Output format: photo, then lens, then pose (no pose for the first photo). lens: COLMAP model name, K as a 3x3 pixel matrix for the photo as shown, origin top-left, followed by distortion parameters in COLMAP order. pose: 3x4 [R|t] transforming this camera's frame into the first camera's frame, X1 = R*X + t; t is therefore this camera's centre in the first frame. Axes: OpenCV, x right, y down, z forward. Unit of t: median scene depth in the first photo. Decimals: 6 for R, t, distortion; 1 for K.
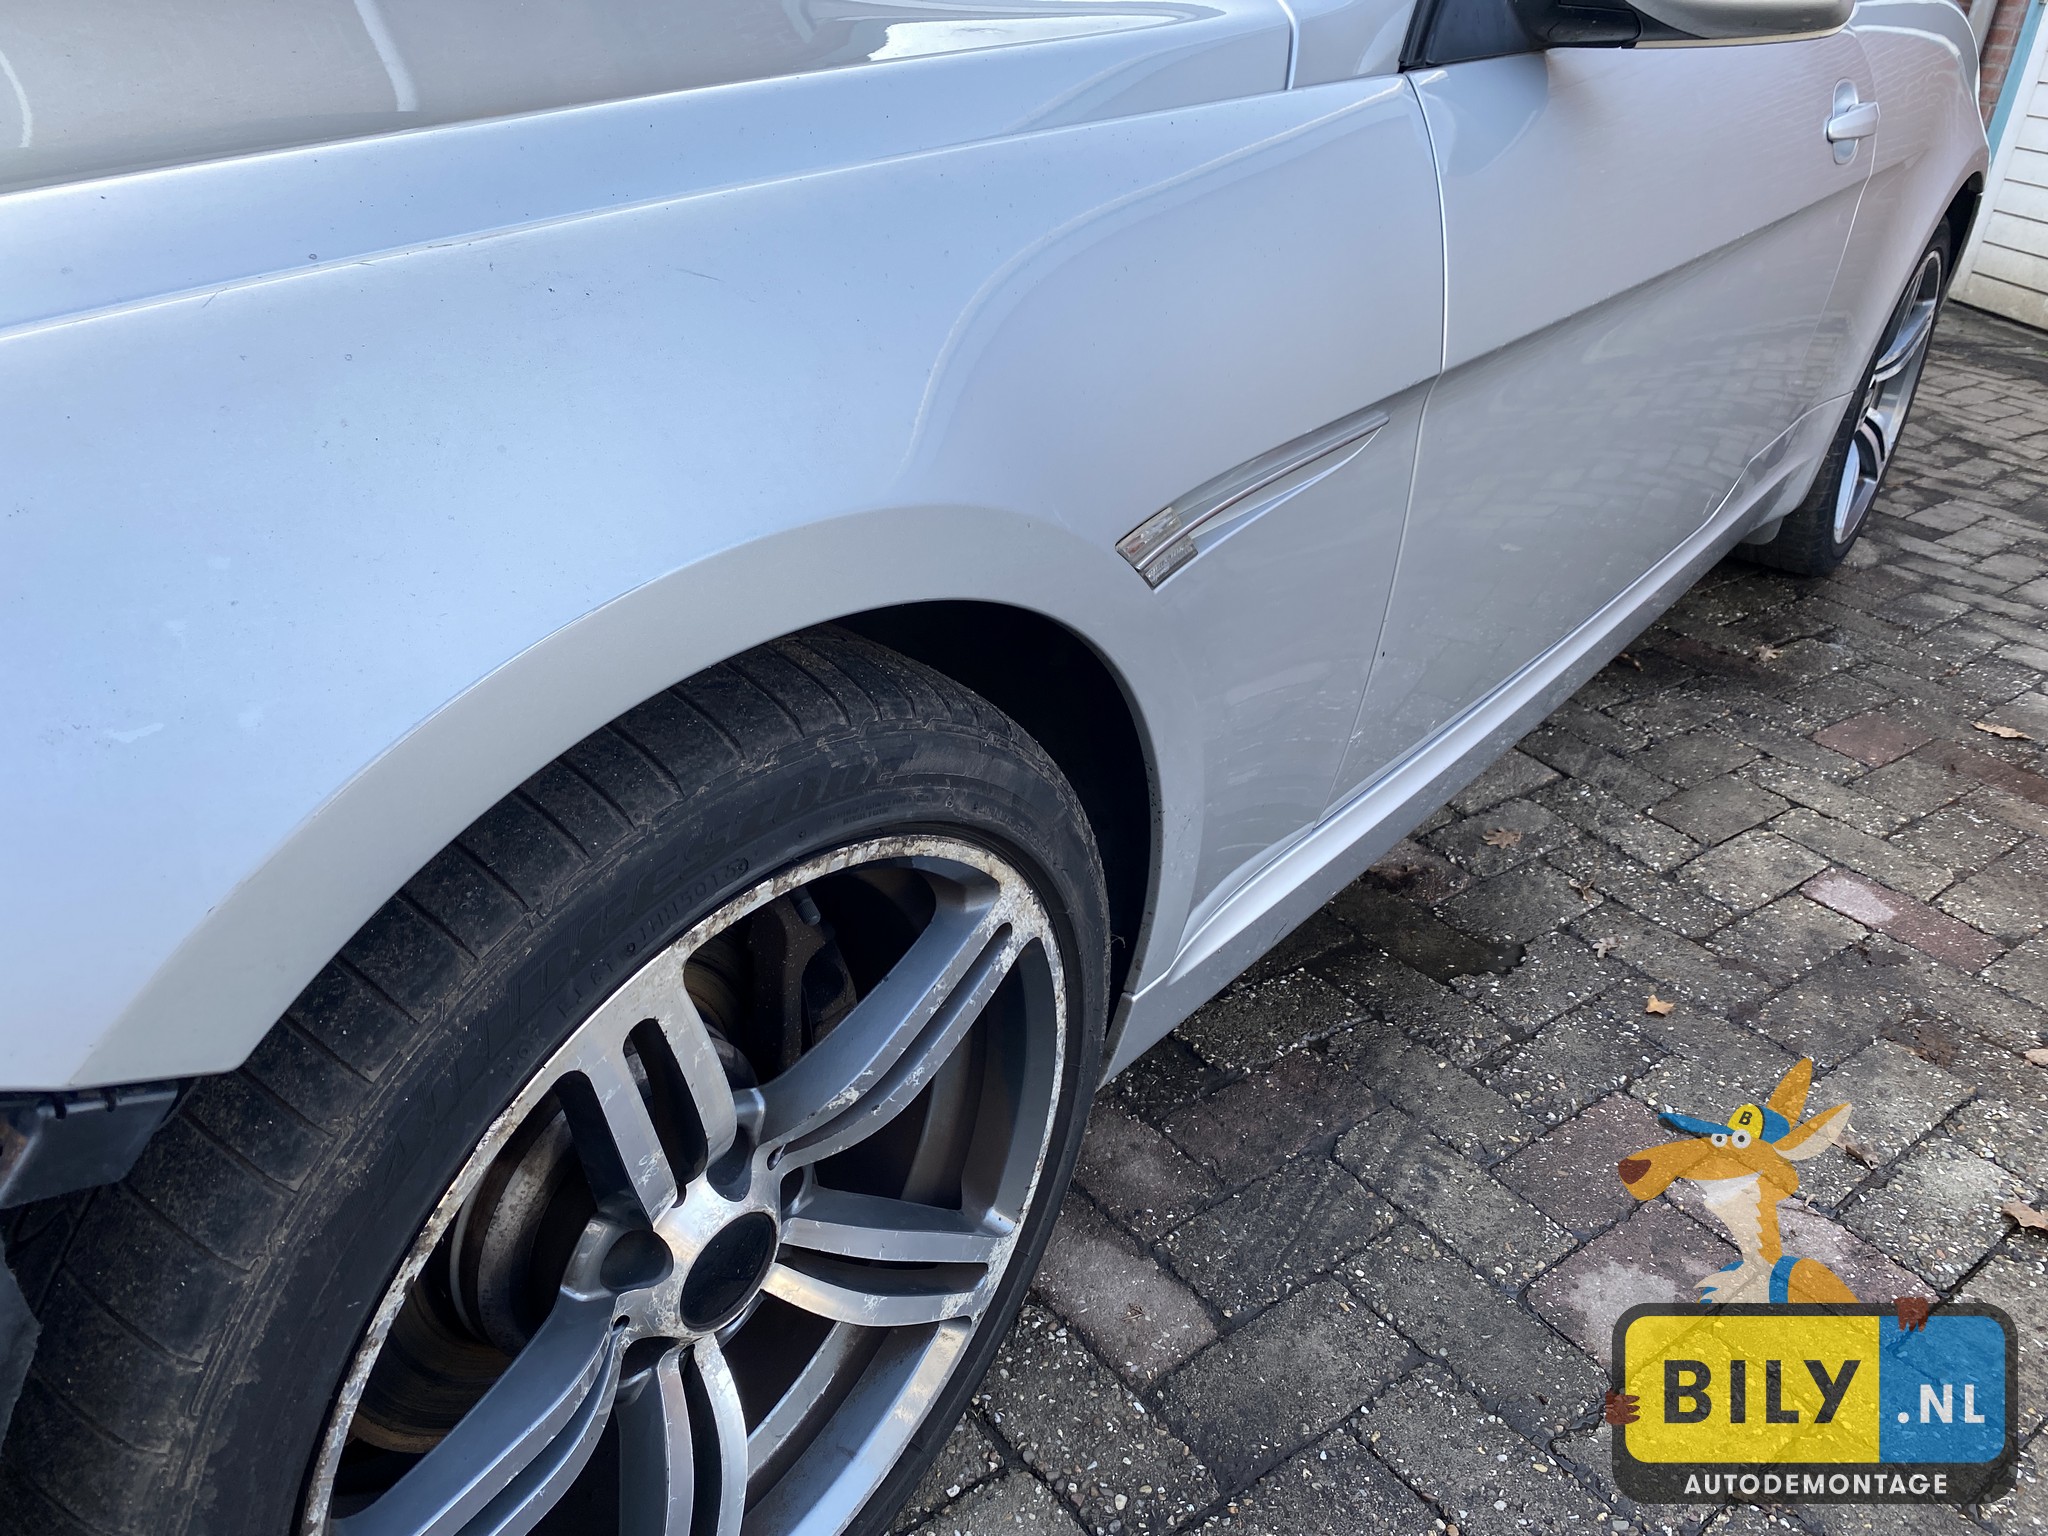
lens RADIAL K [[1637.6, 0, 1021.4], [0, 1637.6, 794.2], [0, 0, 1]] dist [-0.005493, -0.007872]
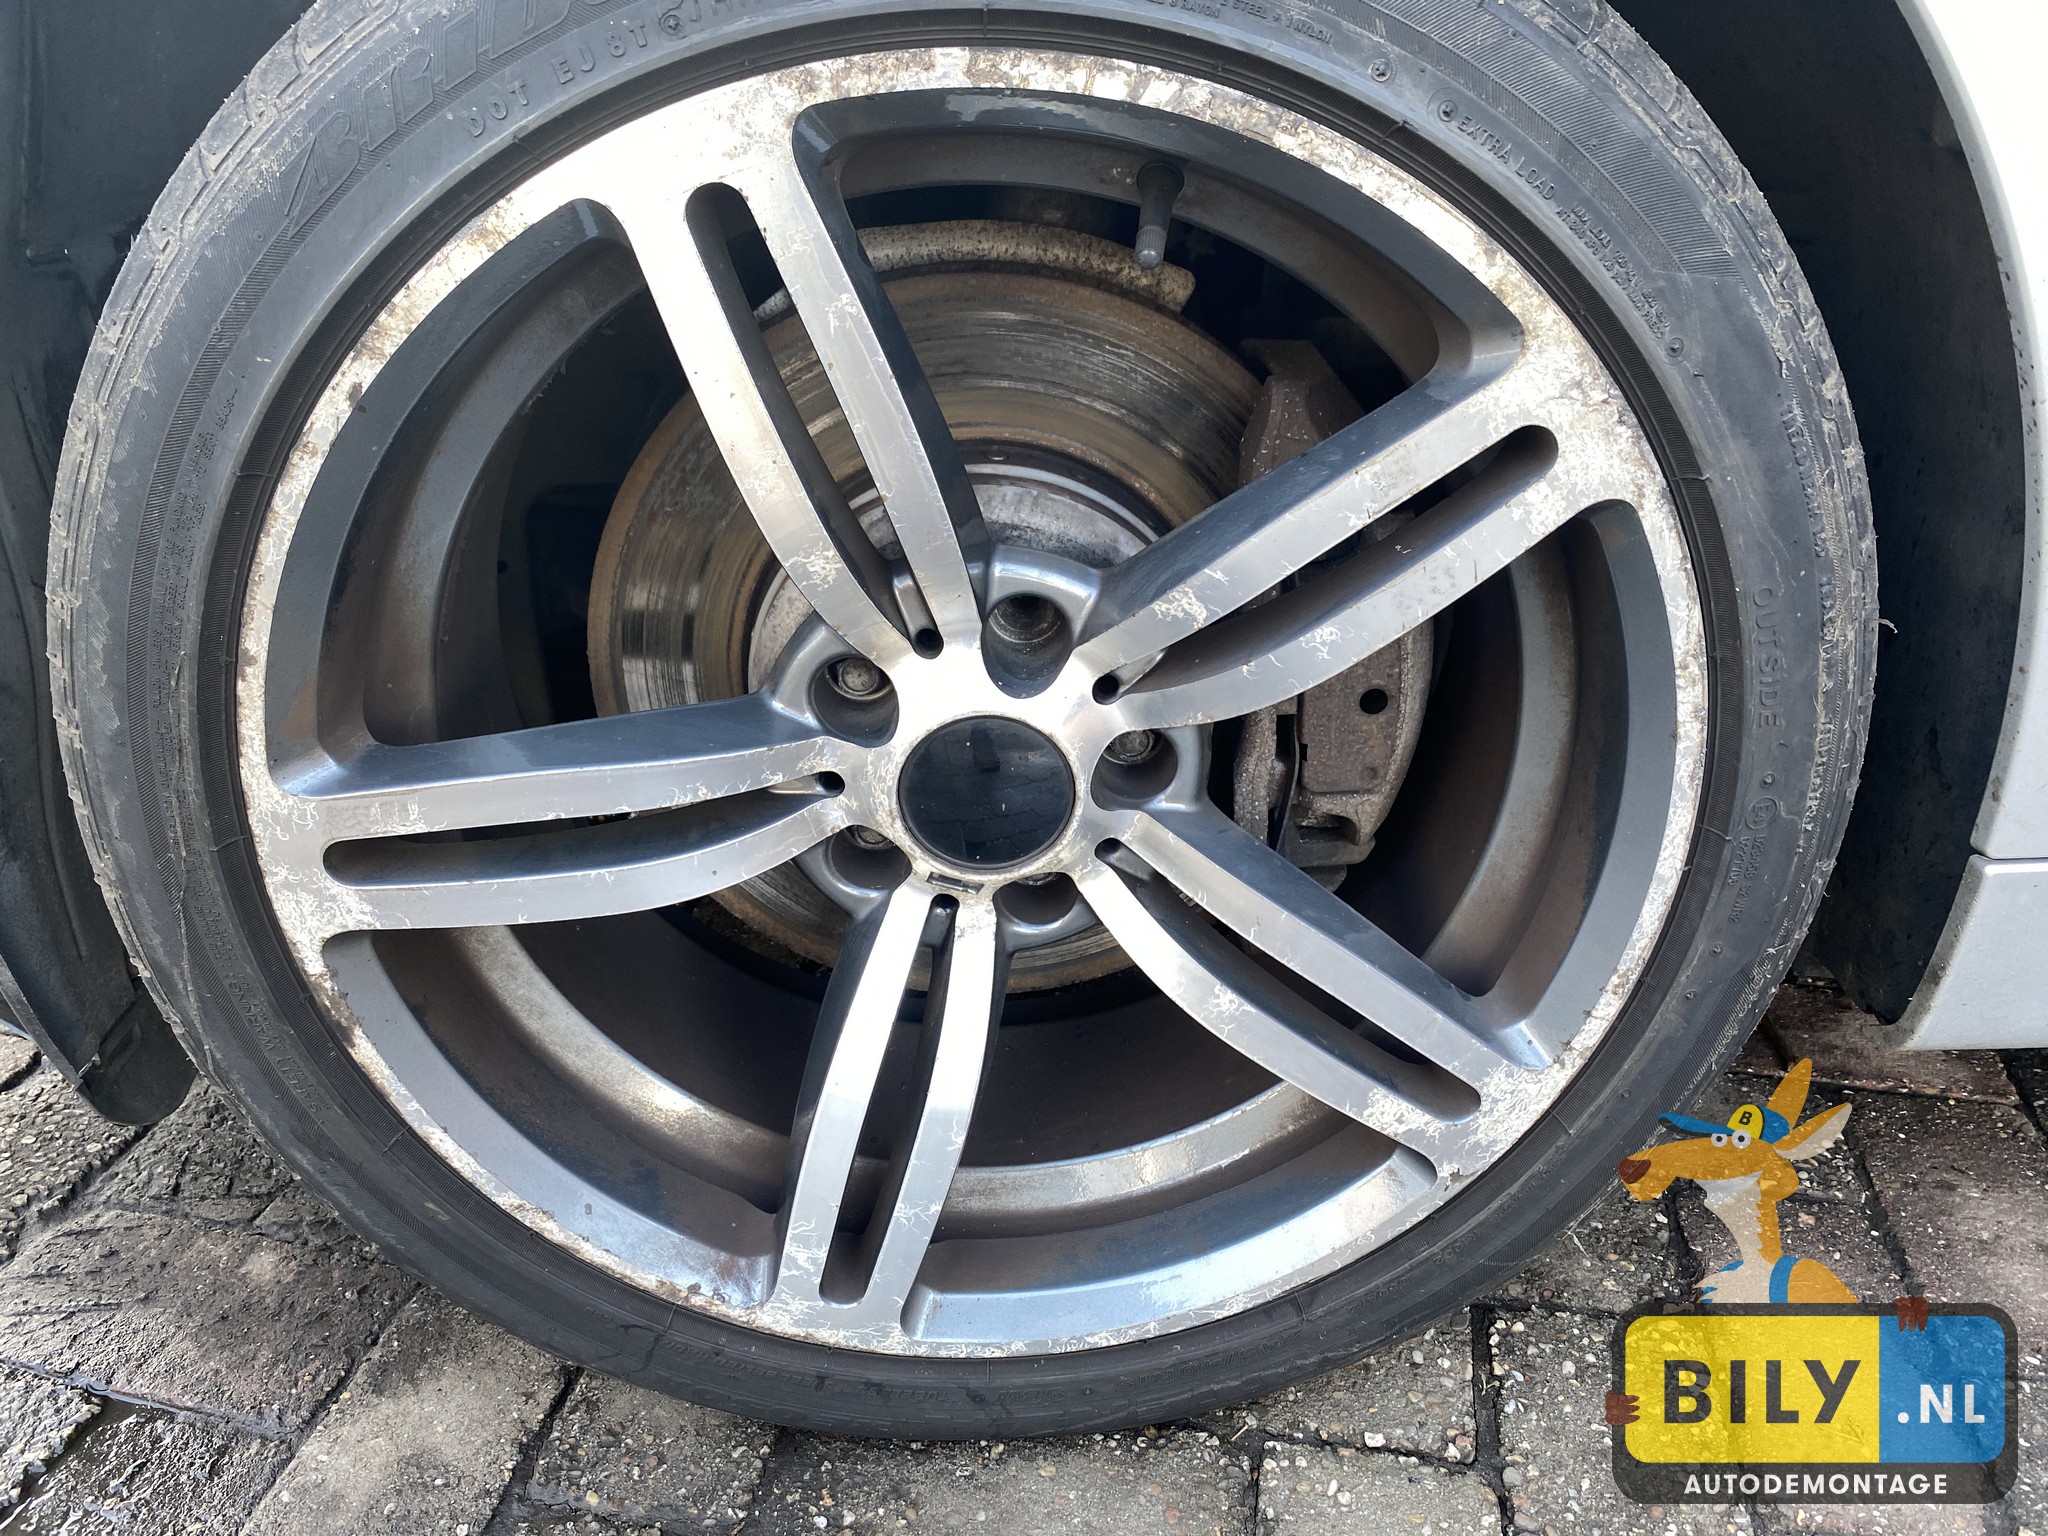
lens RADIAL K [[1532.2, 0, 1017.3], [0, 1532.2, 774.0], [0, 0, 1]] dist [0.061643, -0.118998]
pose [[0.623965, 0.275342, -0.731338, 0.147009], [-0.332148, 0.940571, 0.070734, 0.103367], [0.707351, 0.198776, 0.678338, 0.246040]]
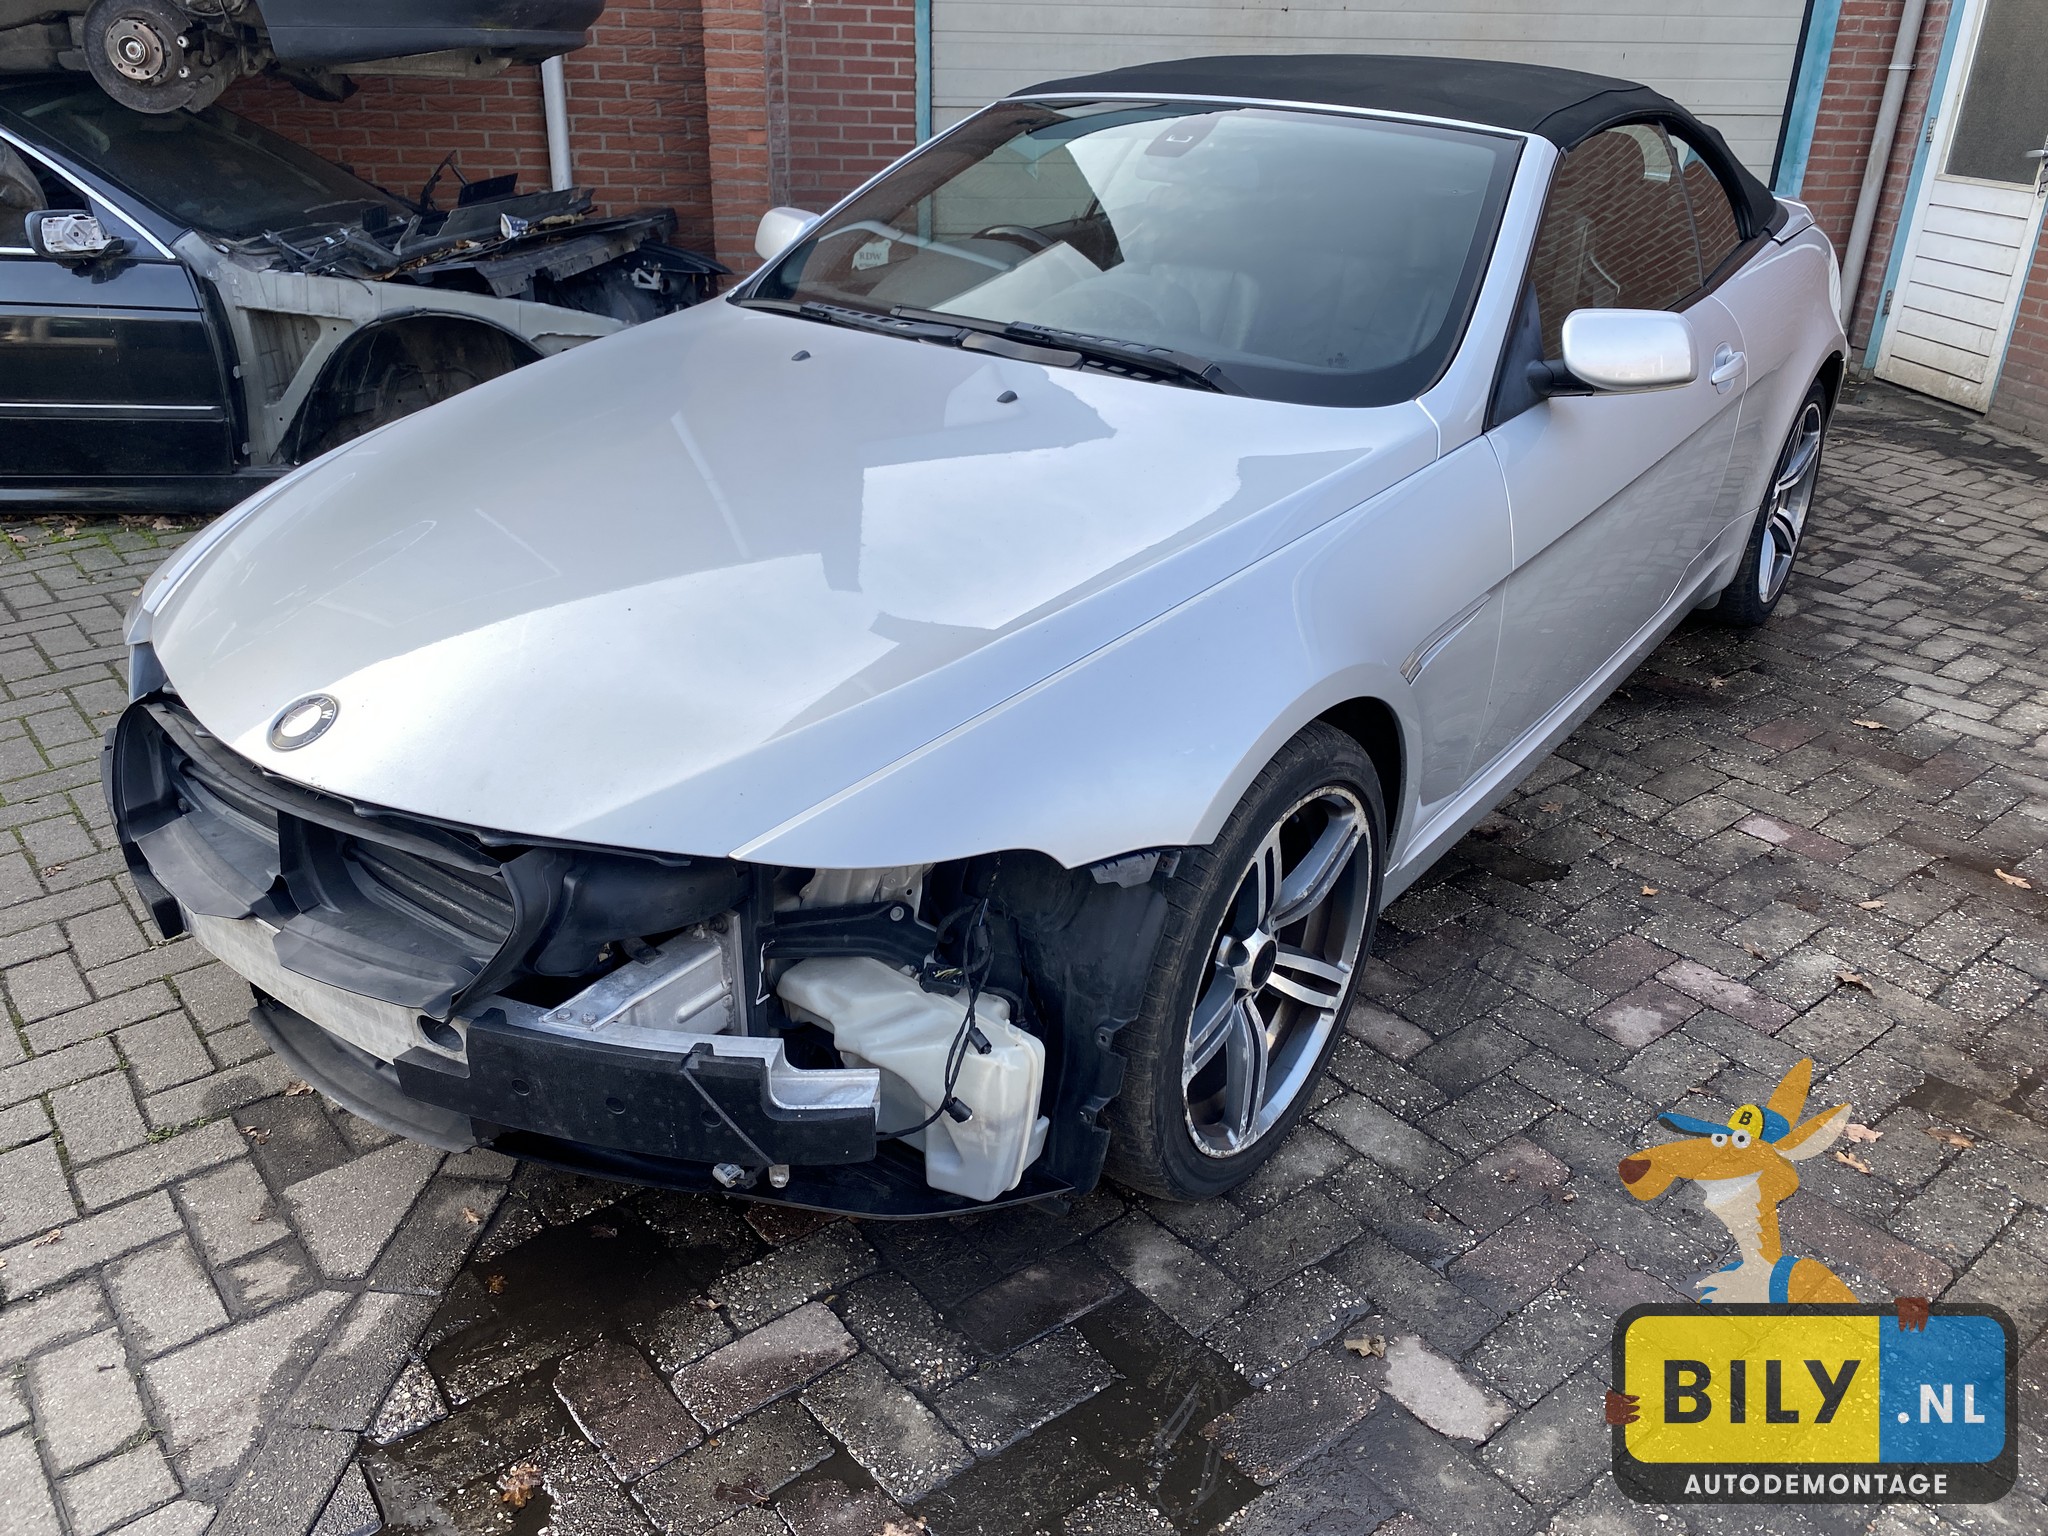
lens RADIAL K [[1527.8, 0, 1024.0], [0, 1527.8, 768.0], [0, 0, 1]] dist [-0.026090, -0.002577]
pose [[0.997510, -0.061555, -0.034418, -0.200678], [0.059714, 0.996850, -0.052194, 0.039808], [0.037522, 0.050009, 0.998044, -0.615556]]
